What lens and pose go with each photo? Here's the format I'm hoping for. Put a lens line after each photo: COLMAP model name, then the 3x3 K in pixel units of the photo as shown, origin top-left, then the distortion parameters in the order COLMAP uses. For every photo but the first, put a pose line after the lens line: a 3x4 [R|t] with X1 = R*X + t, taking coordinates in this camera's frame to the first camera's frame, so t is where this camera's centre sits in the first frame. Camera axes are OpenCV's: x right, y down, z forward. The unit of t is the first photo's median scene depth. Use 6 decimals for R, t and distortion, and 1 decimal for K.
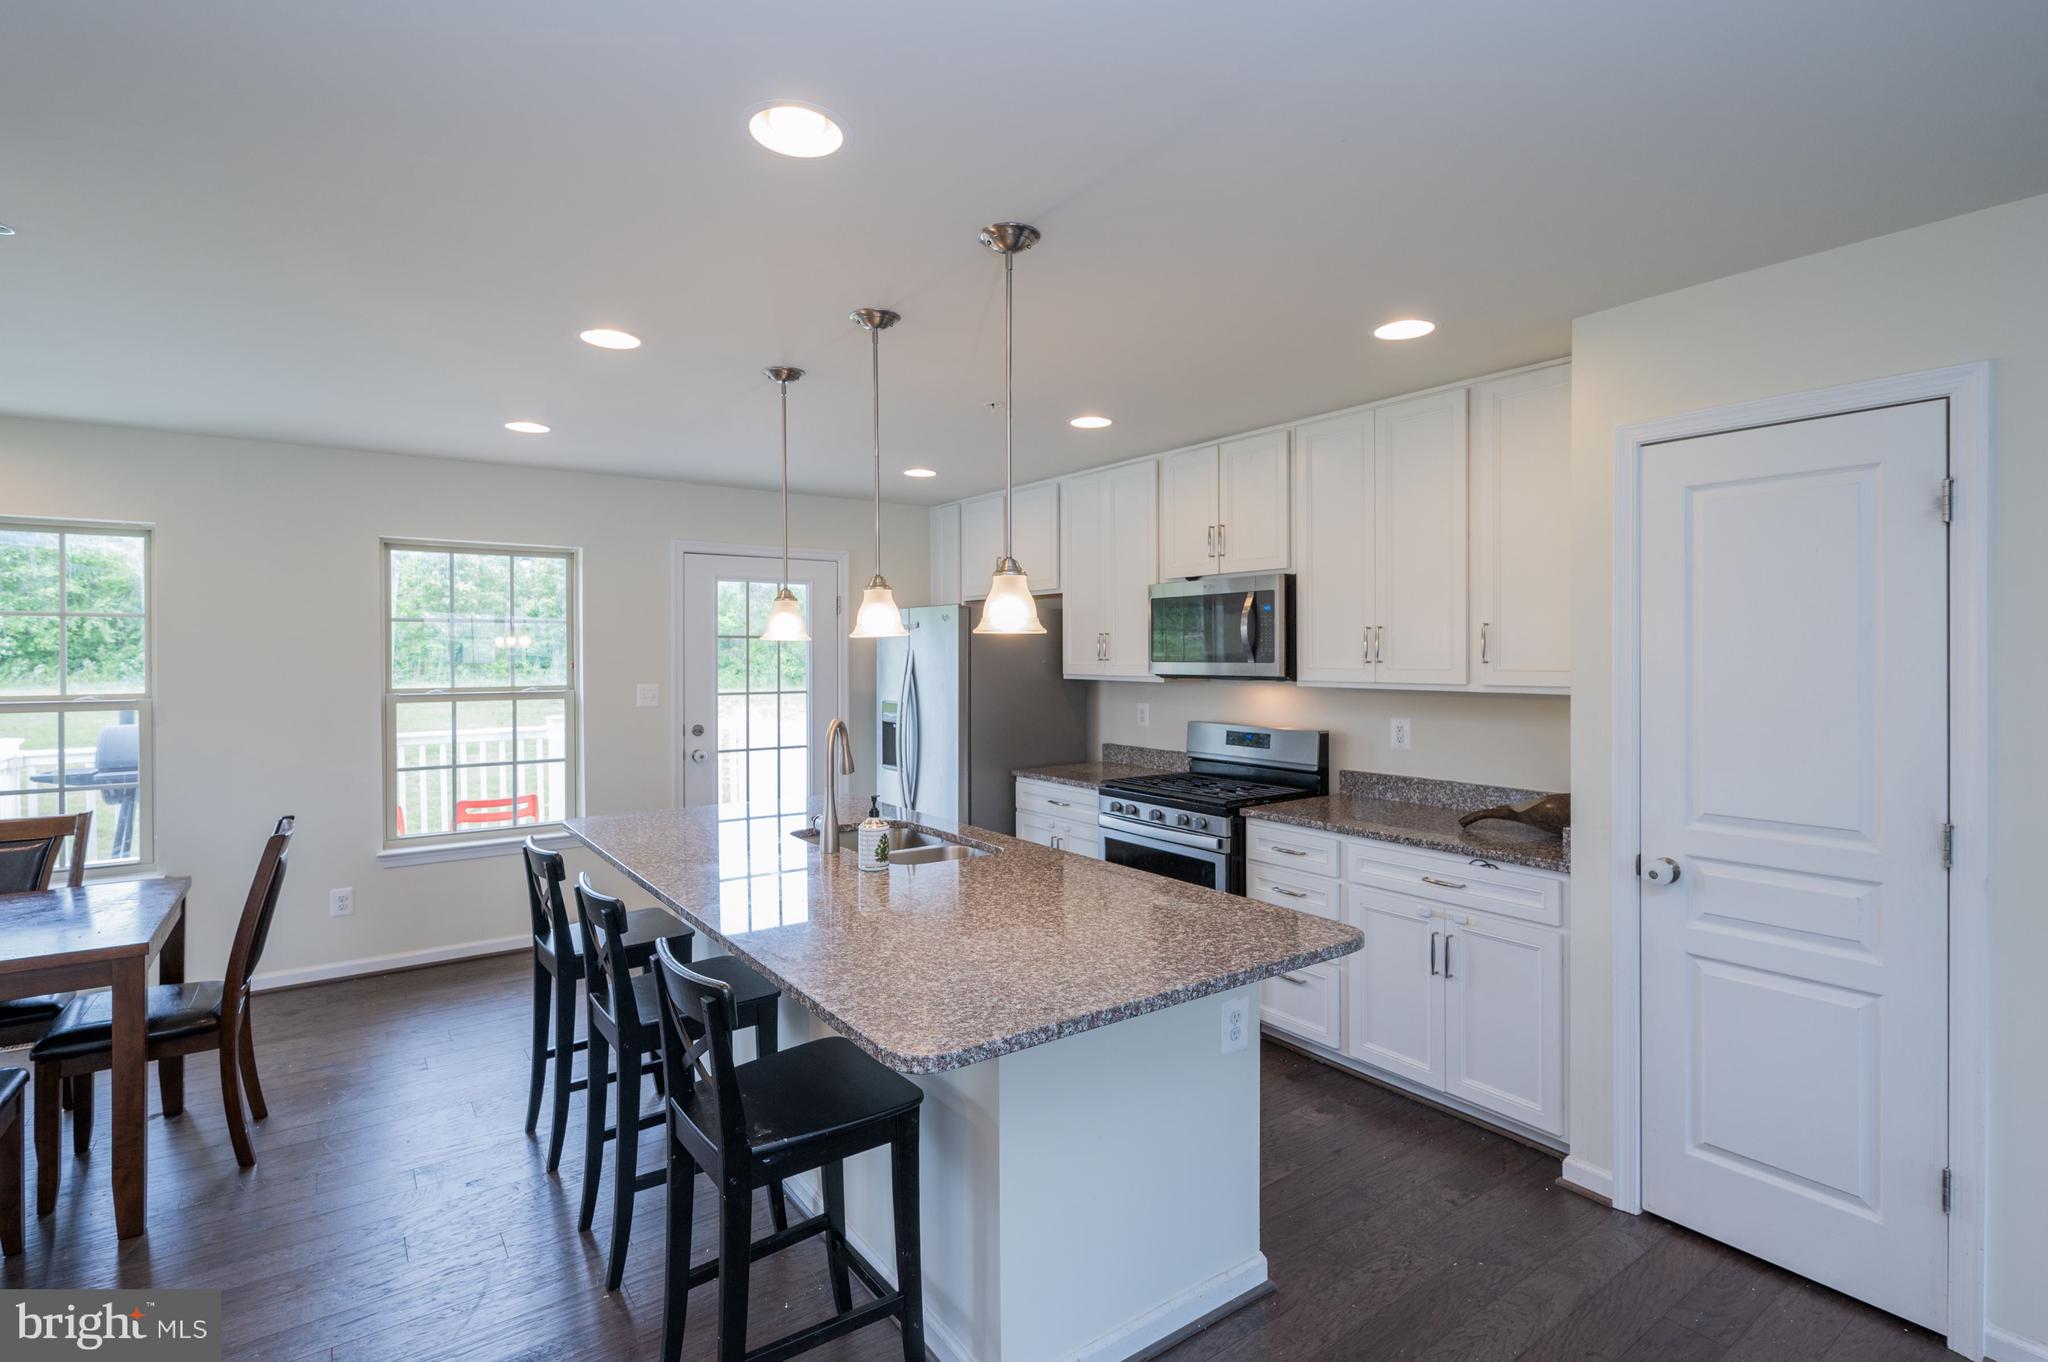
lens RADIAL K [[974.6, 0, 1019.6], [0, 974.6, 657.5], [0, 0, 1]] dist [0.000835, 0.000151]
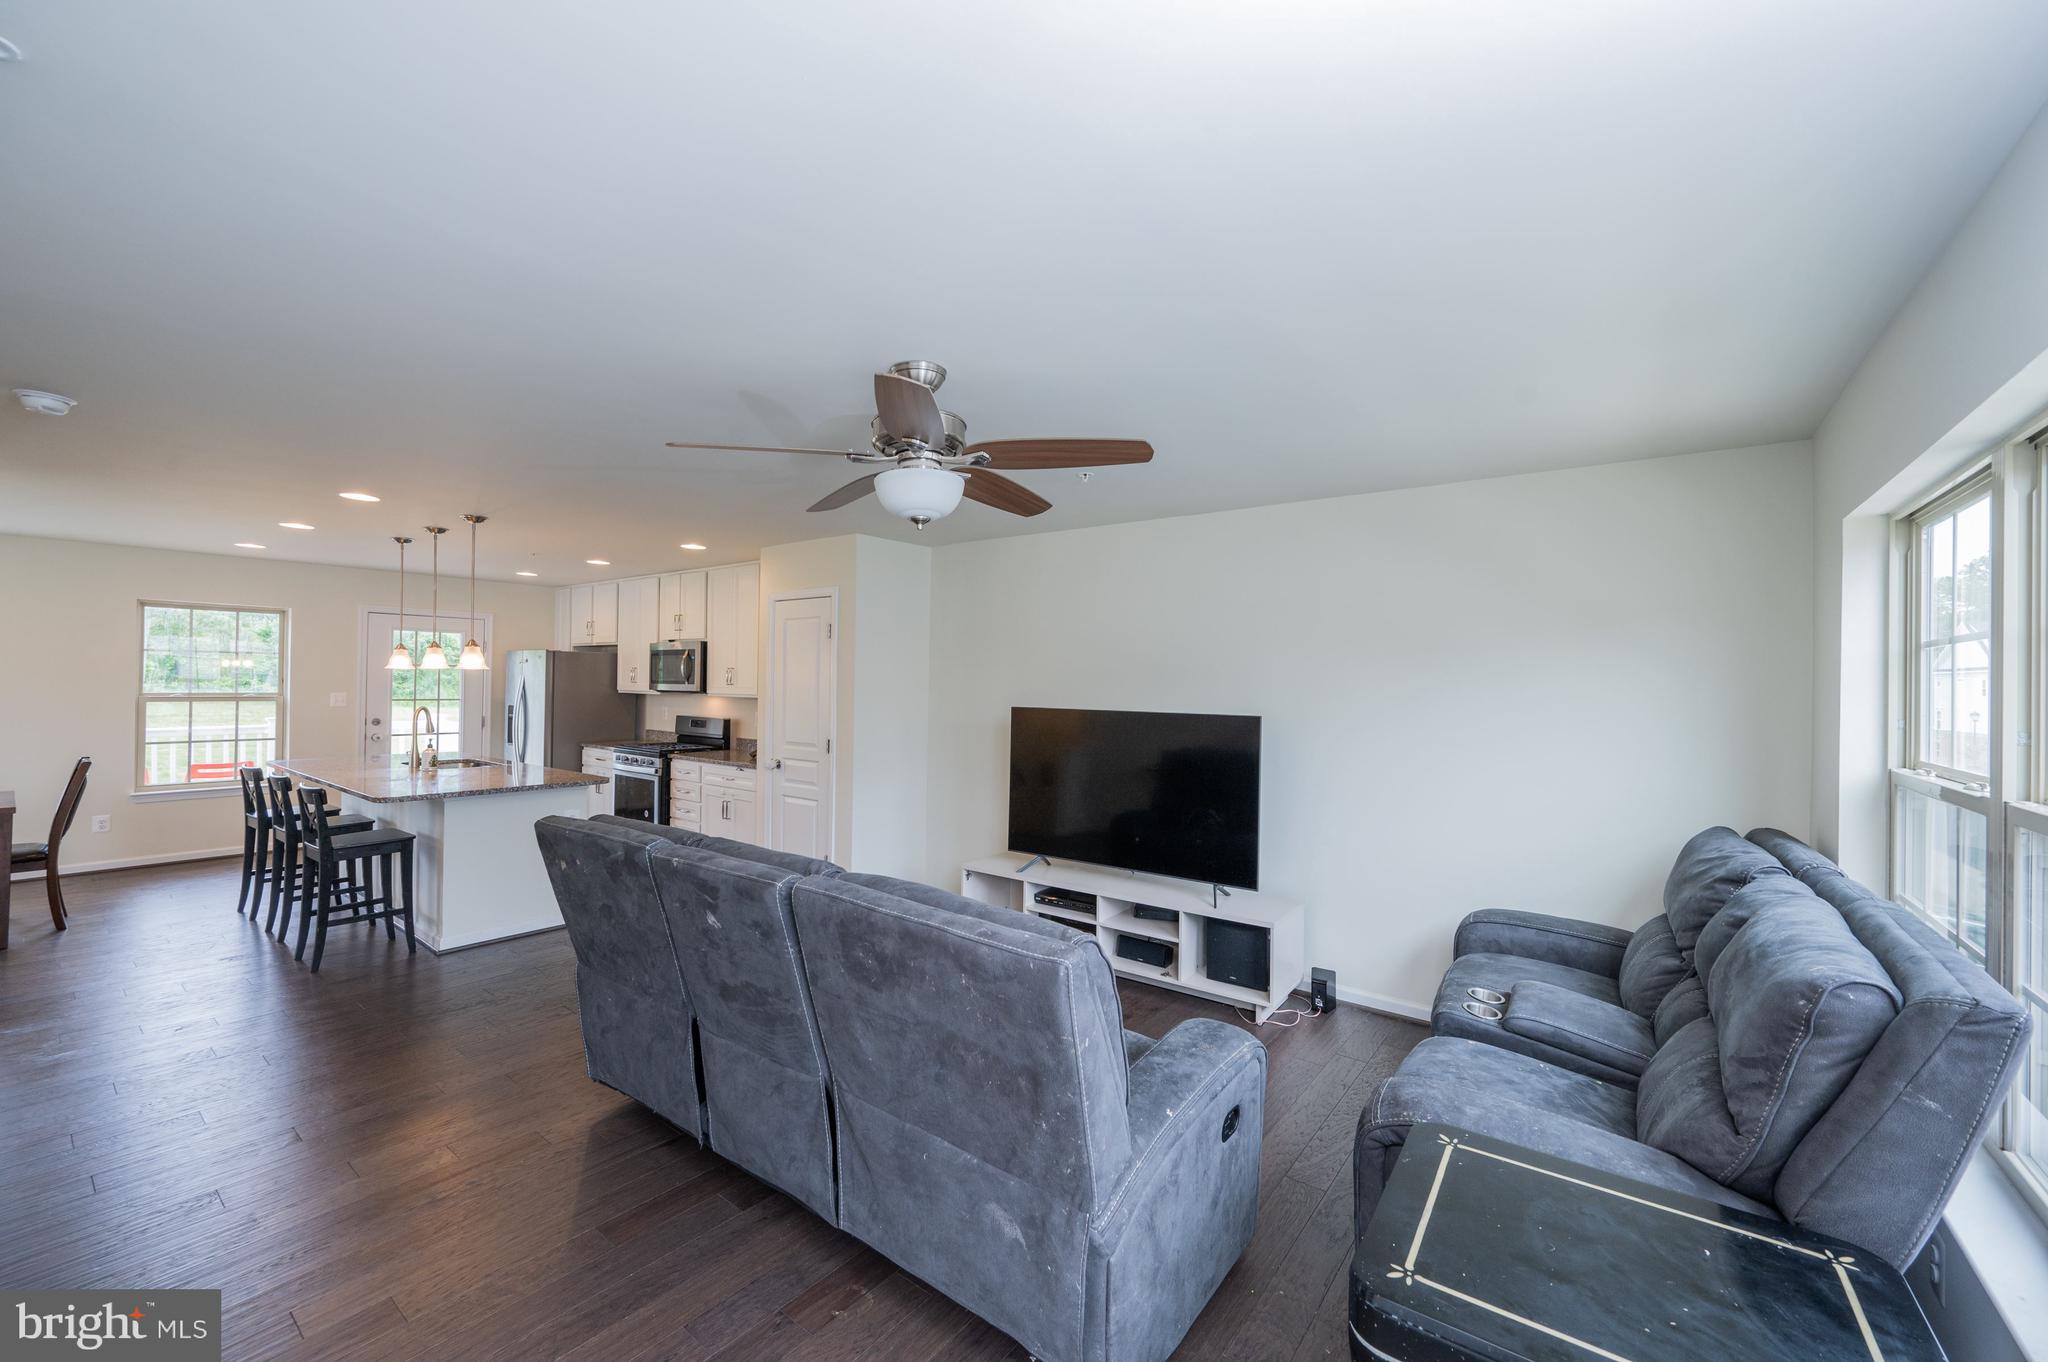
lens RADIAL K [[806.9, 0, 1020.7], [0, 806.9, 674.7], [0, 0, 1]] dist [-0.000543, 0.000028]
pose [[0.957983, 0.018242, 0.286243, 0.422119], [-0.014647, 0.999785, -0.014697, 0.000099], [-0.286450, 0.009887, 0.958044, -0.804909]]
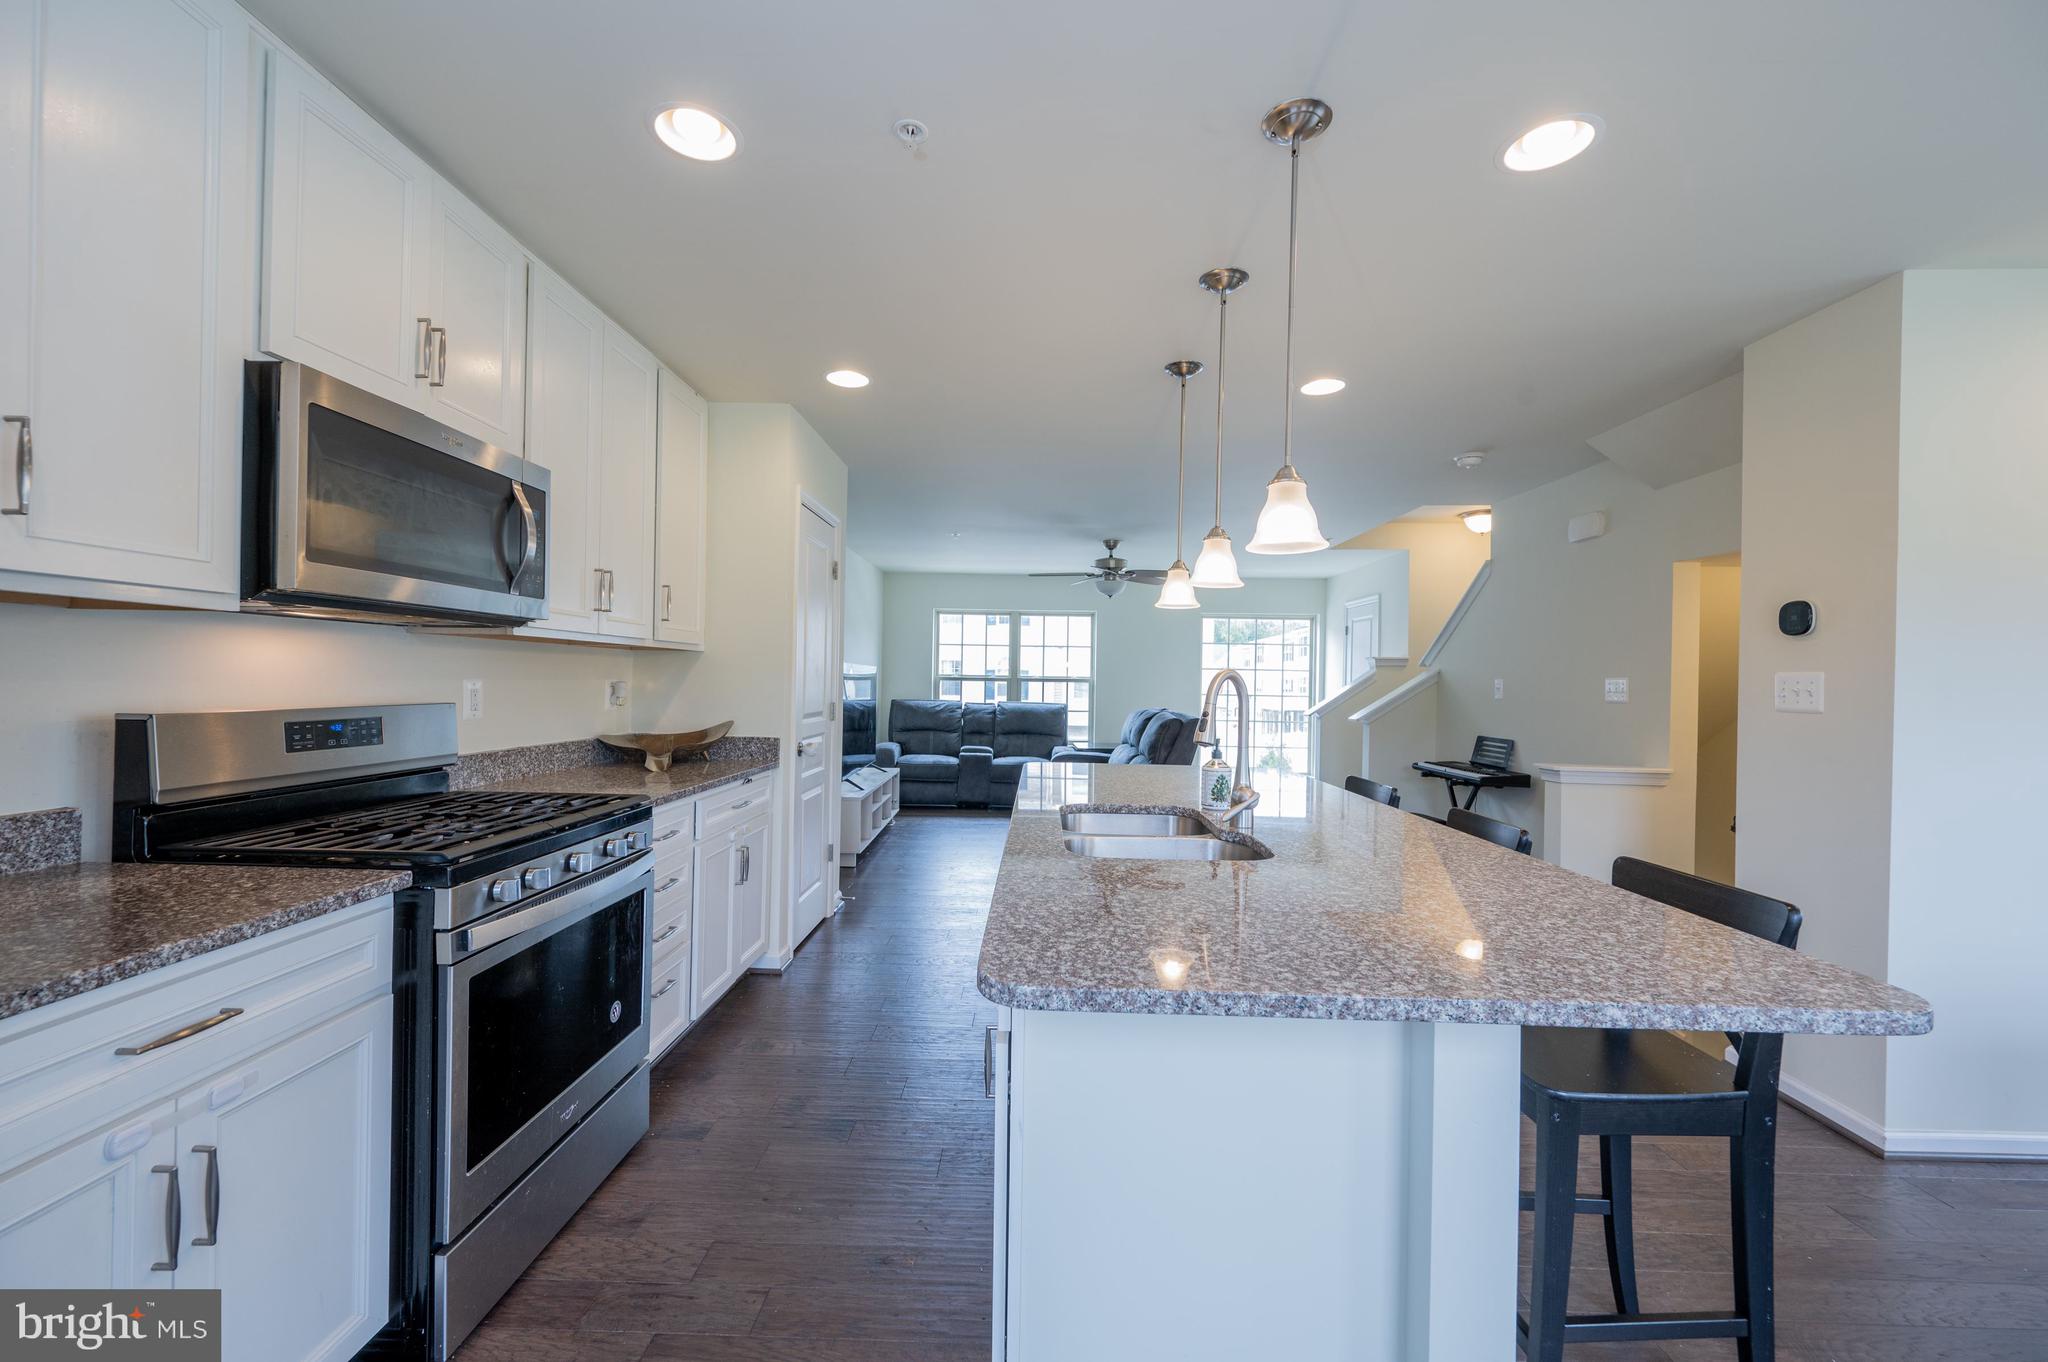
lens RADIAL K [[806.9, 0, 1021.3], [0, 806.9, 681.4], [0, 0, 1]] dist [-0.000543, 0.000028]
pose [[-0.793251, -0.014806, 0.608715, -0.335745], [-0.015478, 0.999872, 0.004150, 0.053494], [-0.608698, -0.006130, -0.793378, 1.212059]]
